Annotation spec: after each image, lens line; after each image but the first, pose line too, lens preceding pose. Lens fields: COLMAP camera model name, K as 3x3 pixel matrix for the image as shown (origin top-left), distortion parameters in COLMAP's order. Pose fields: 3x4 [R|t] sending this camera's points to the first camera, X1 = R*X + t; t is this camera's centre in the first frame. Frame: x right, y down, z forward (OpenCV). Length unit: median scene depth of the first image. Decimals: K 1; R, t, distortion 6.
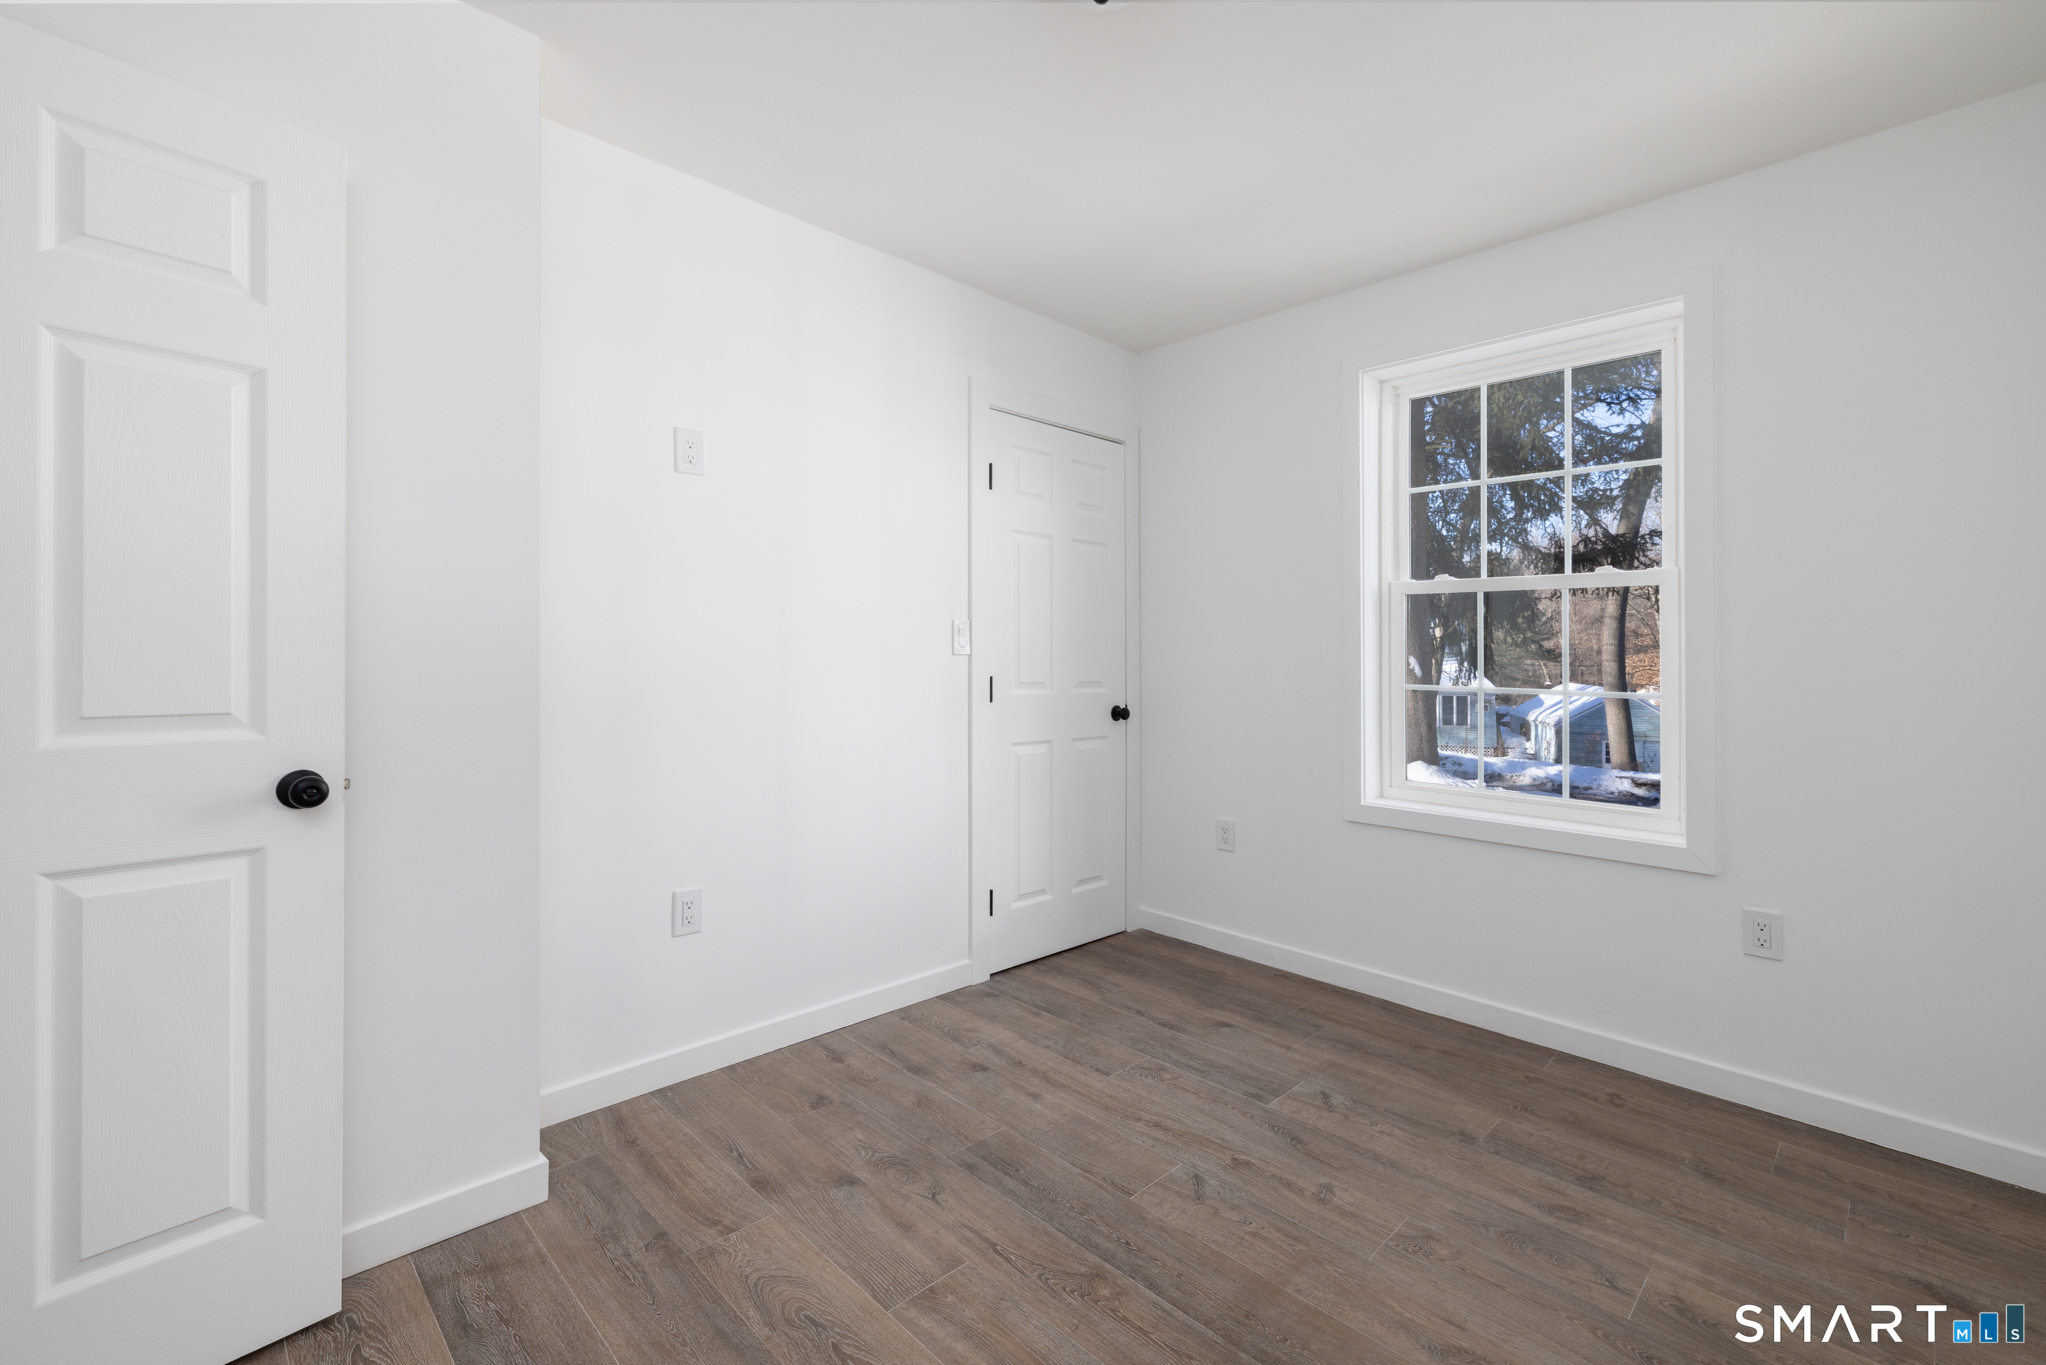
lens RADIAL K [[900.1, 0, 1019.1], [0, 900.1, 650.3], [0, 0, 1]] dist [0.000447, 0.000124]
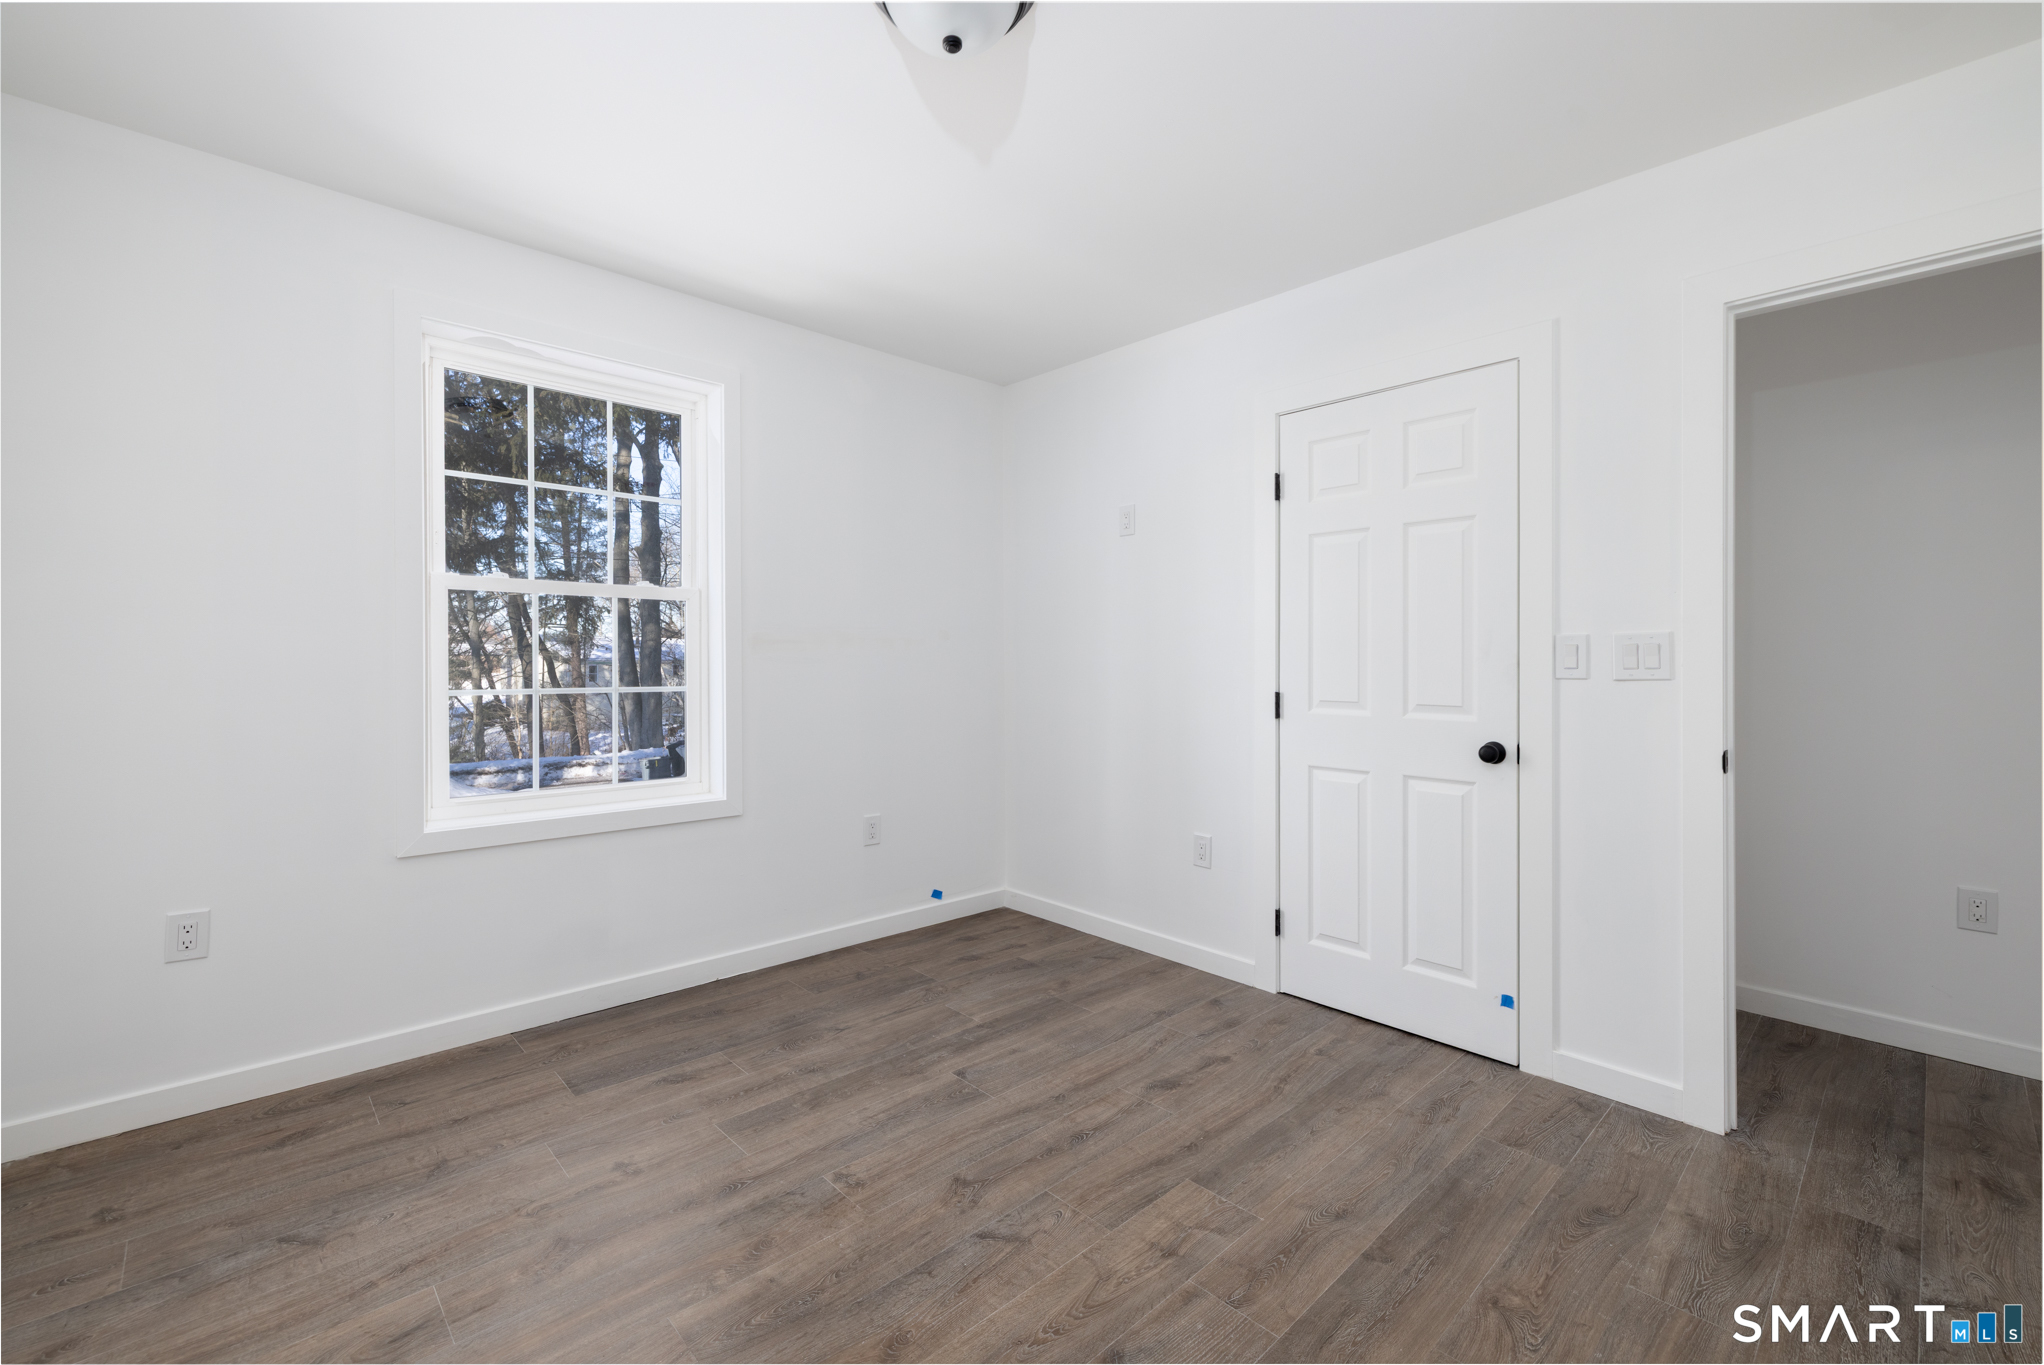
lens RADIAL K [[860.9, 0, 1019.2], [0, 860.9, 656.7], [0, 0, 1]] dist [-0.000581, -0.000099]
pose [[0.017001, -0.010797, 0.999797, -0.435261], [-0.005222, 0.999927, 0.010887, -0.007778], [-0.999842, -0.005406, 0.016943, 0.444966]]
